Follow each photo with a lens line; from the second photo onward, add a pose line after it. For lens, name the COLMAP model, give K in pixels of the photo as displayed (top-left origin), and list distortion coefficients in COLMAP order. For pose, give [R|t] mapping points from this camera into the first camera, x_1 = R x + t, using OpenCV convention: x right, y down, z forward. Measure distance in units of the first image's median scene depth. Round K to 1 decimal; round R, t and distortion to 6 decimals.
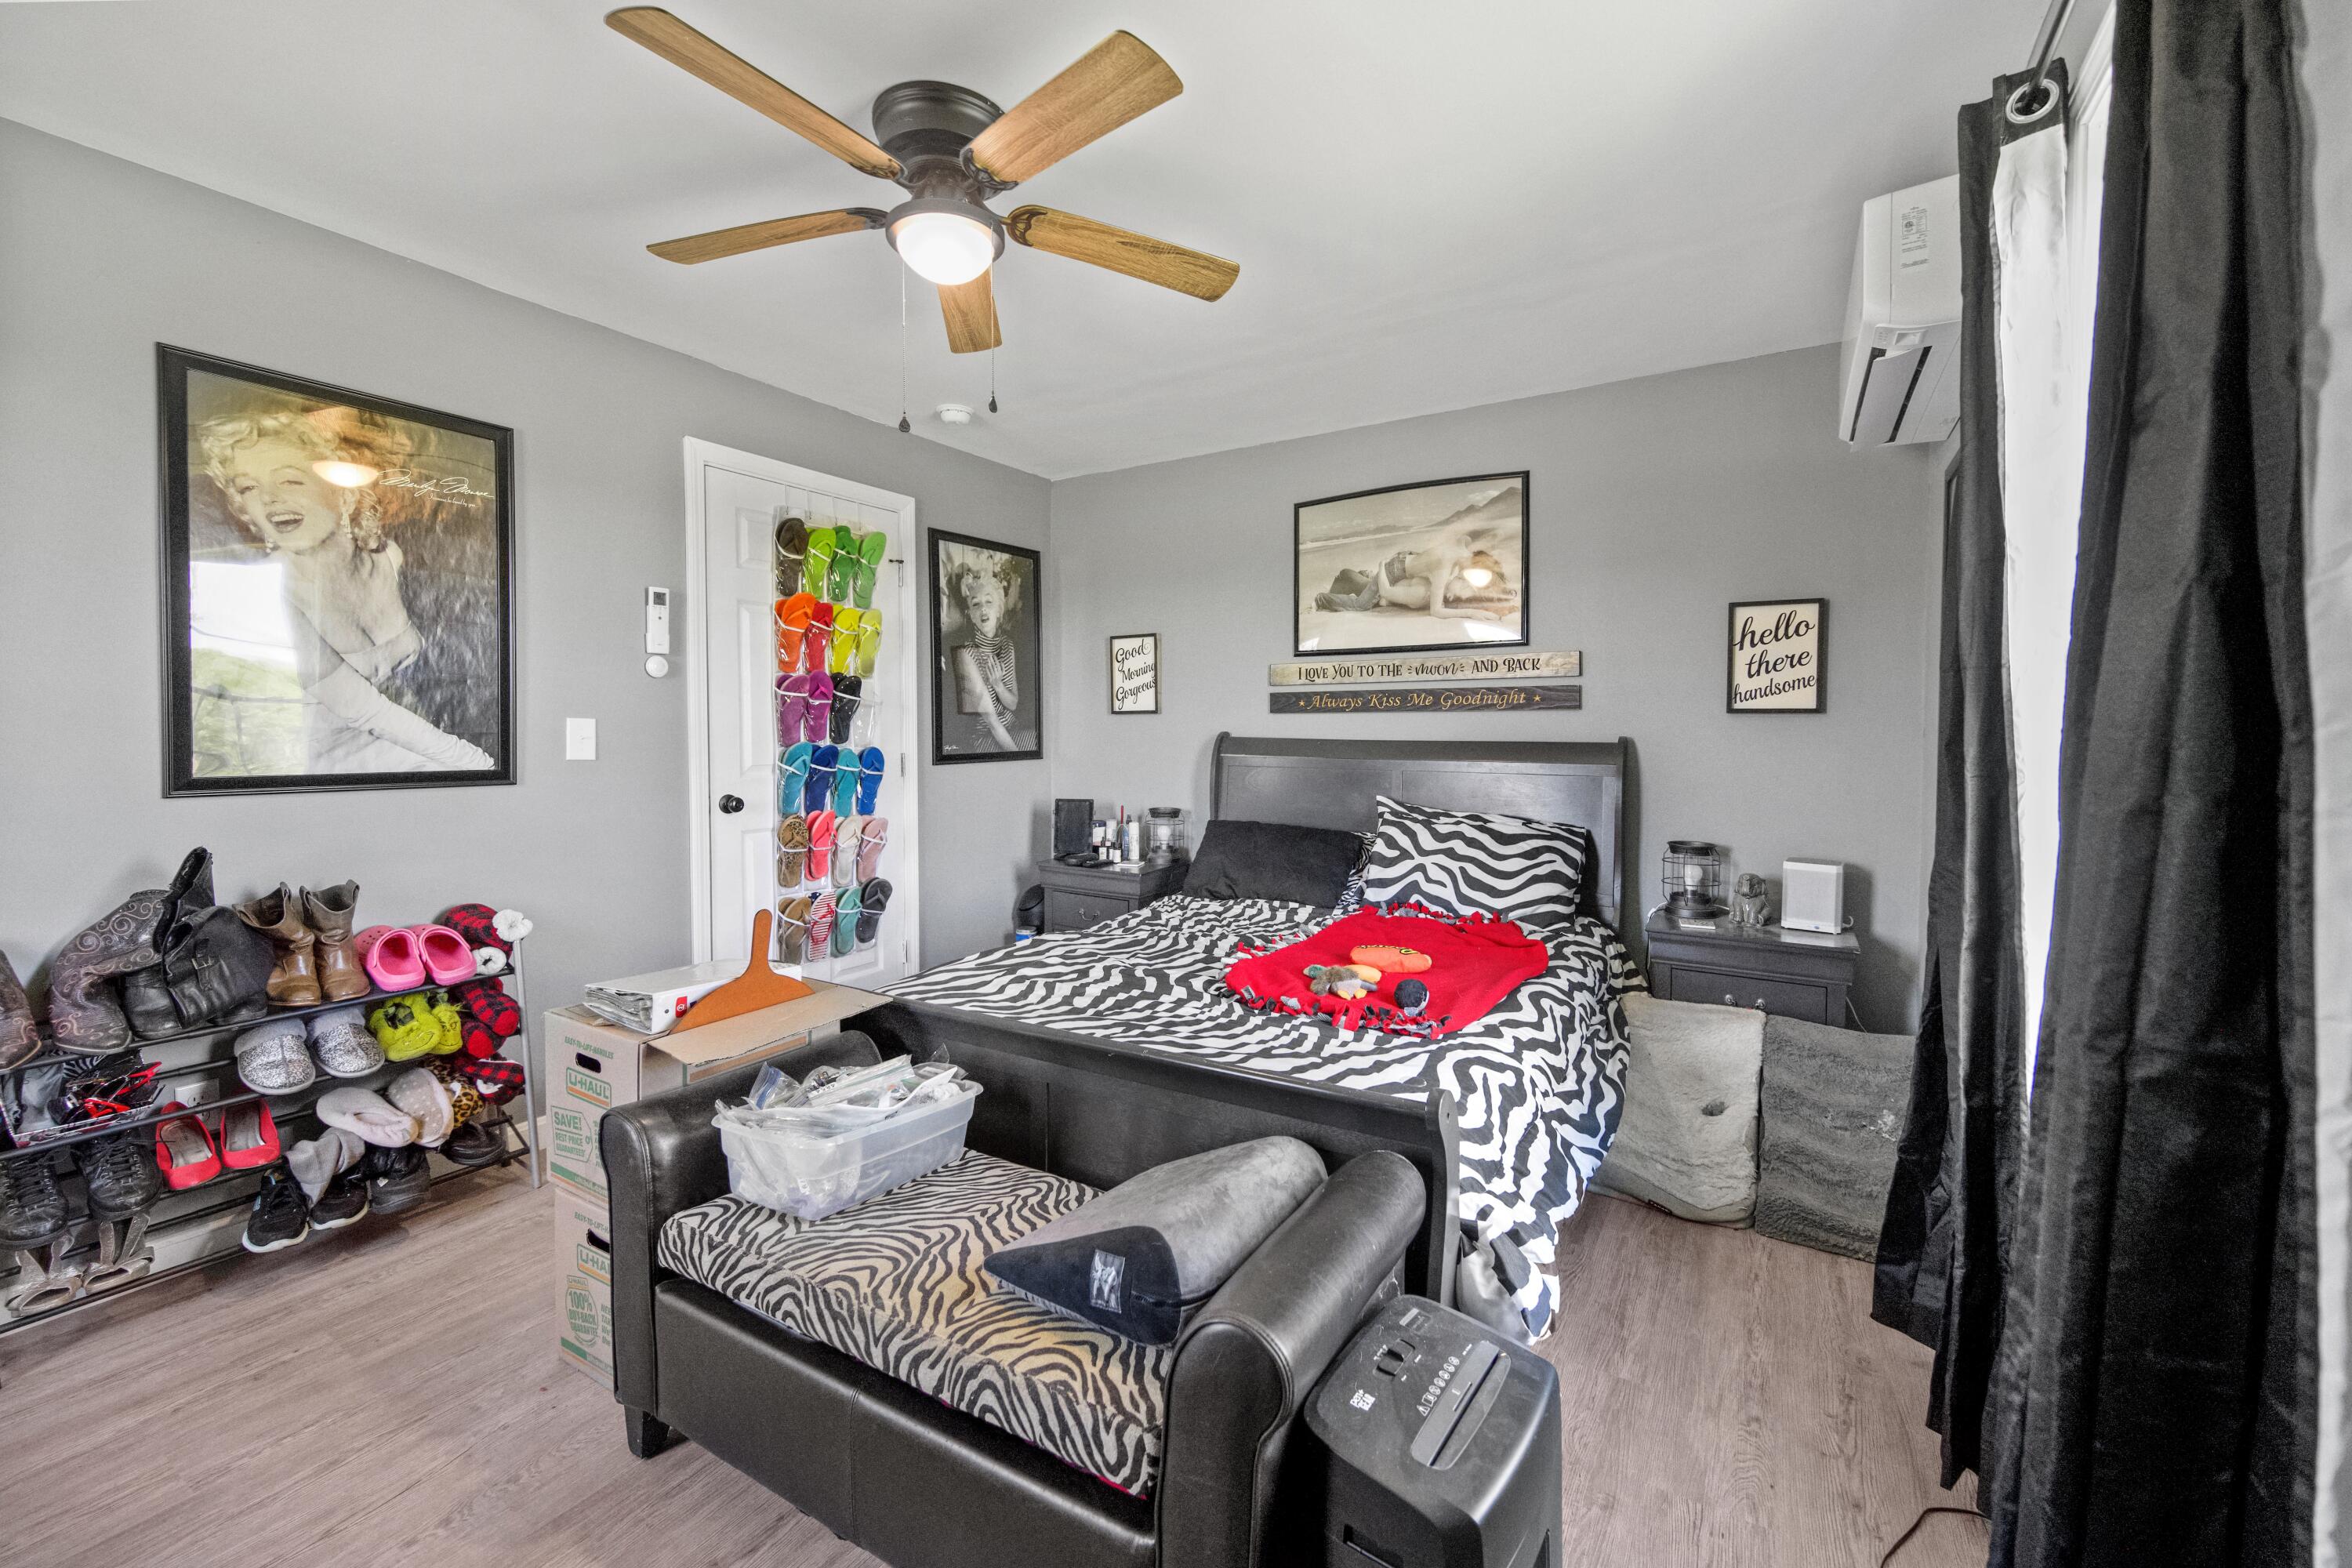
lens RADIAL K [[946.1, 0, 1176.0], [0, 946.1, 784.0], [0, 0, 1]] dist [0.000958, 0.000070]
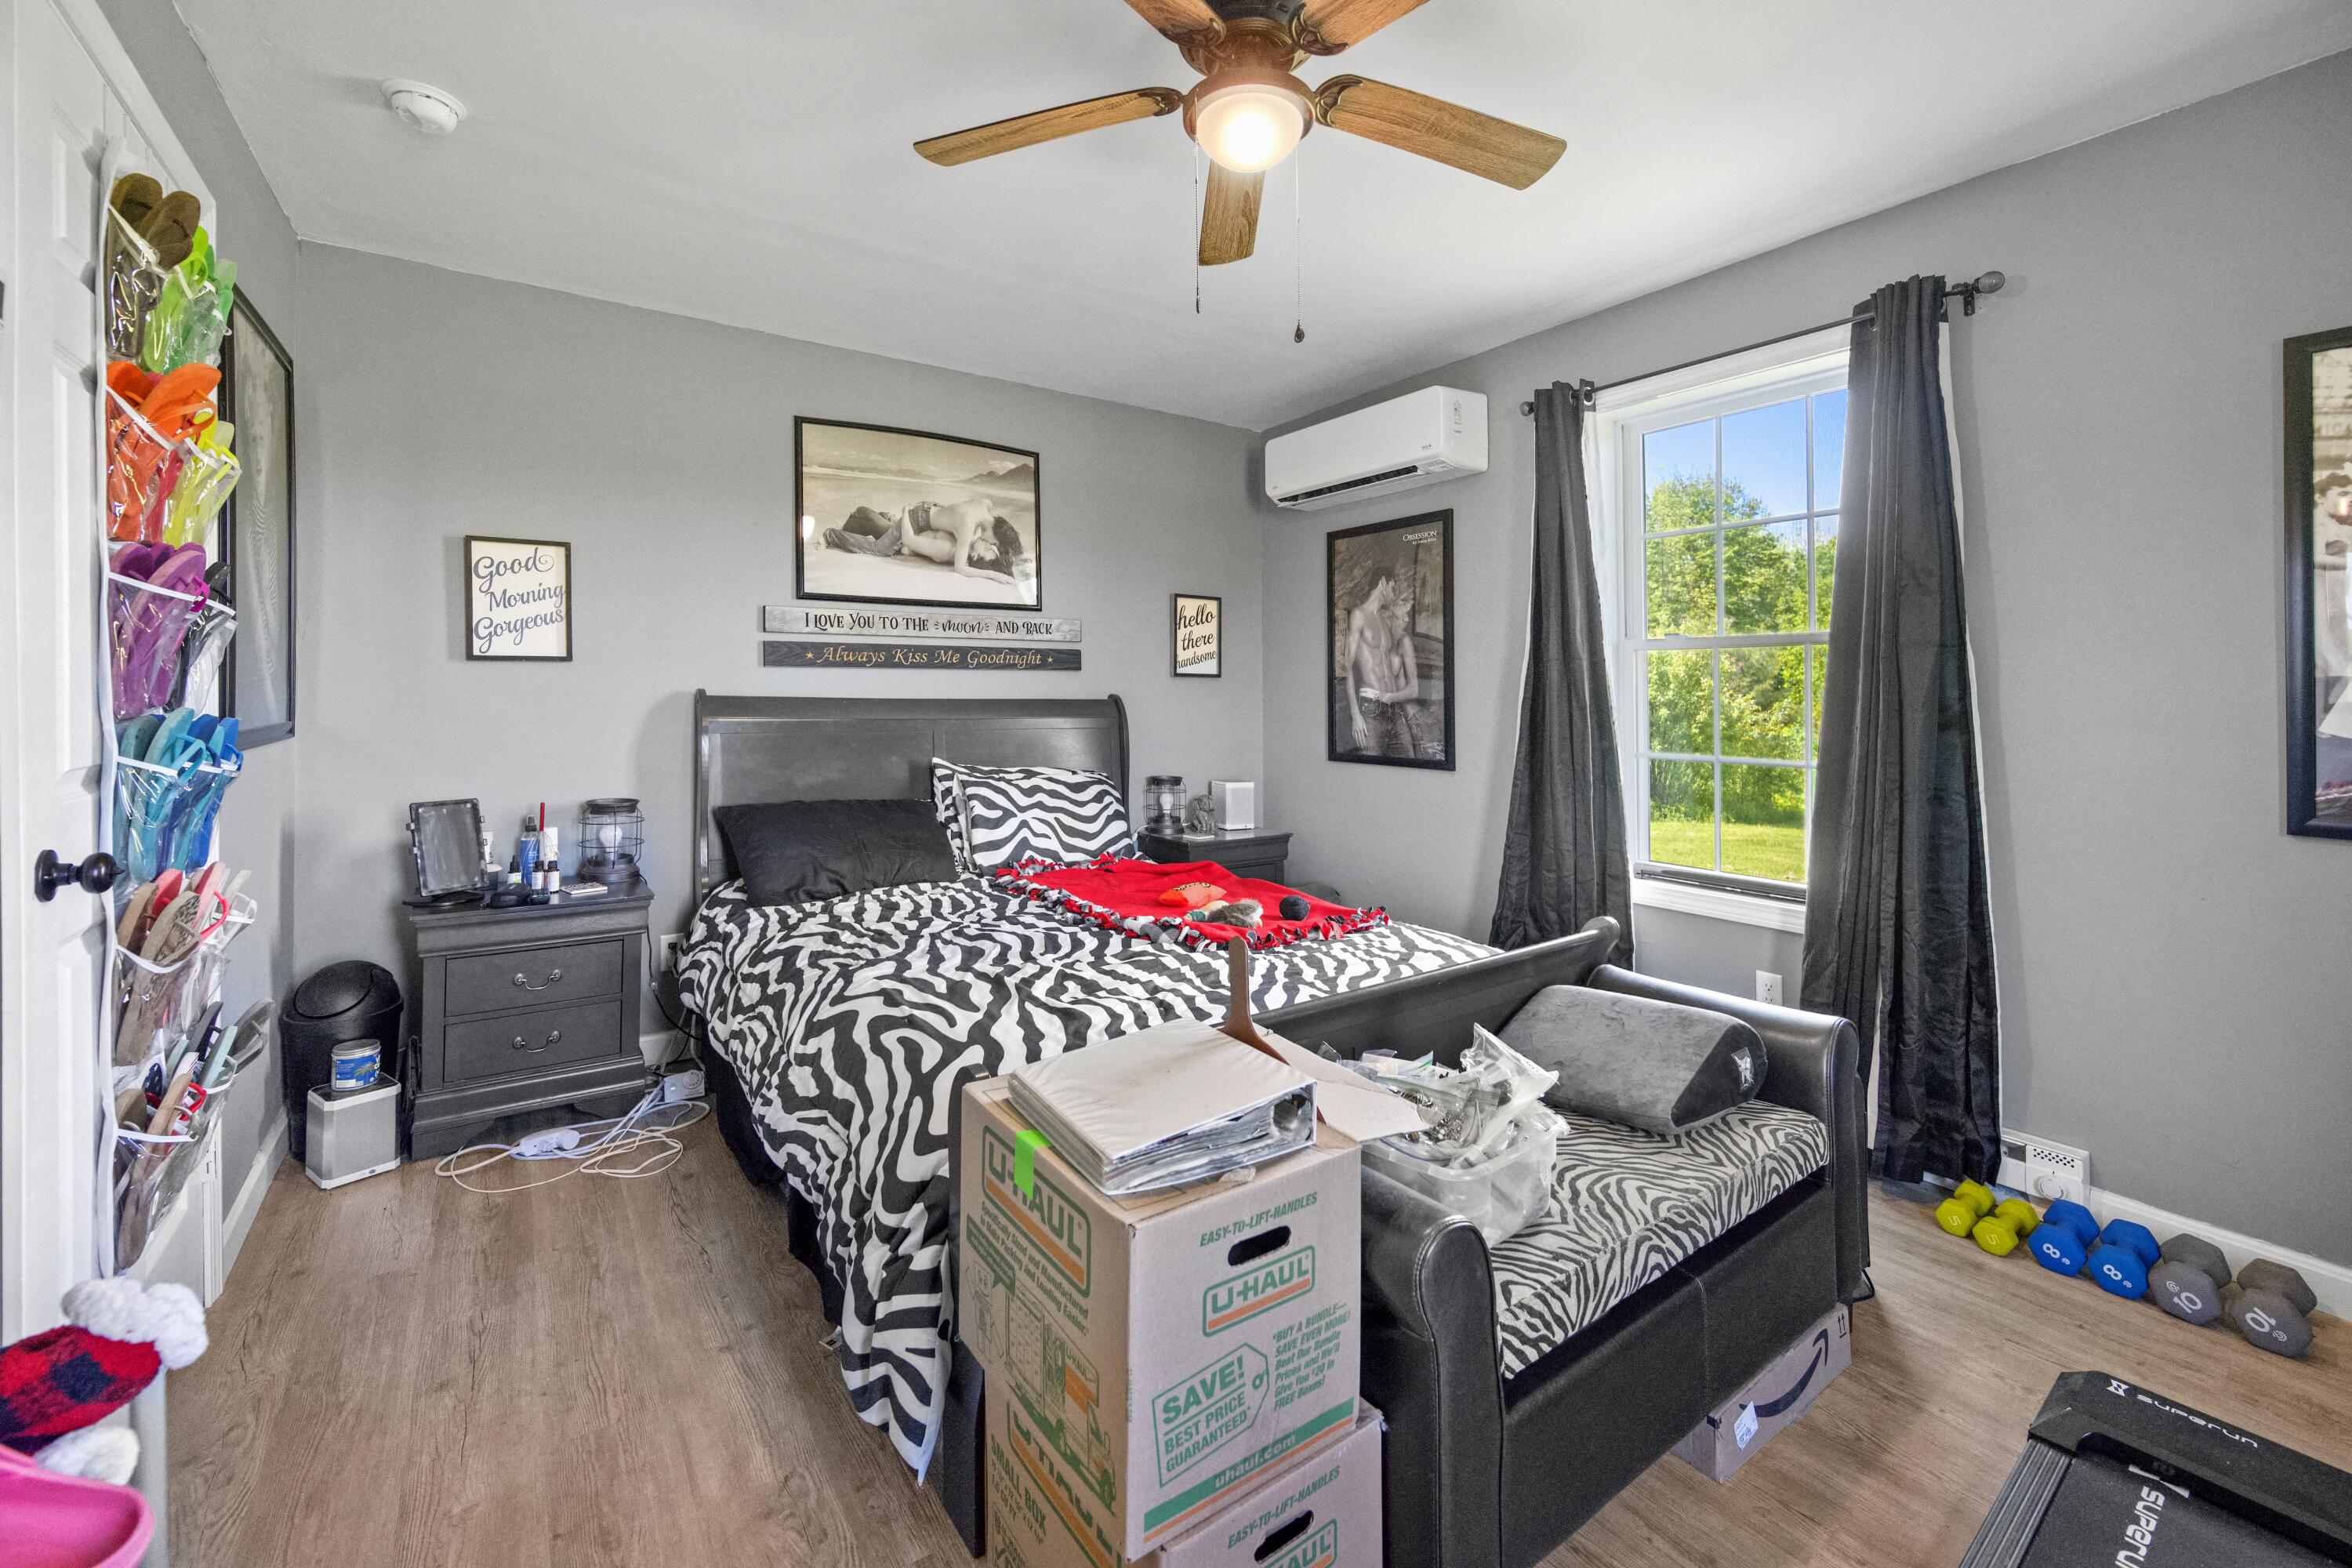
lens RADIAL K [[990.8, 0, 1183.8], [0, 990.8, 703.5], [0, 0, 1]] dist [-0.000314, -0.000064]
pose [[0.387008, -0.006034, 0.922057, -0.608354], [0.053938, 0.998414, -0.016105, -0.012559], [-0.920498, 0.055966, 0.386719, 0.403773]]
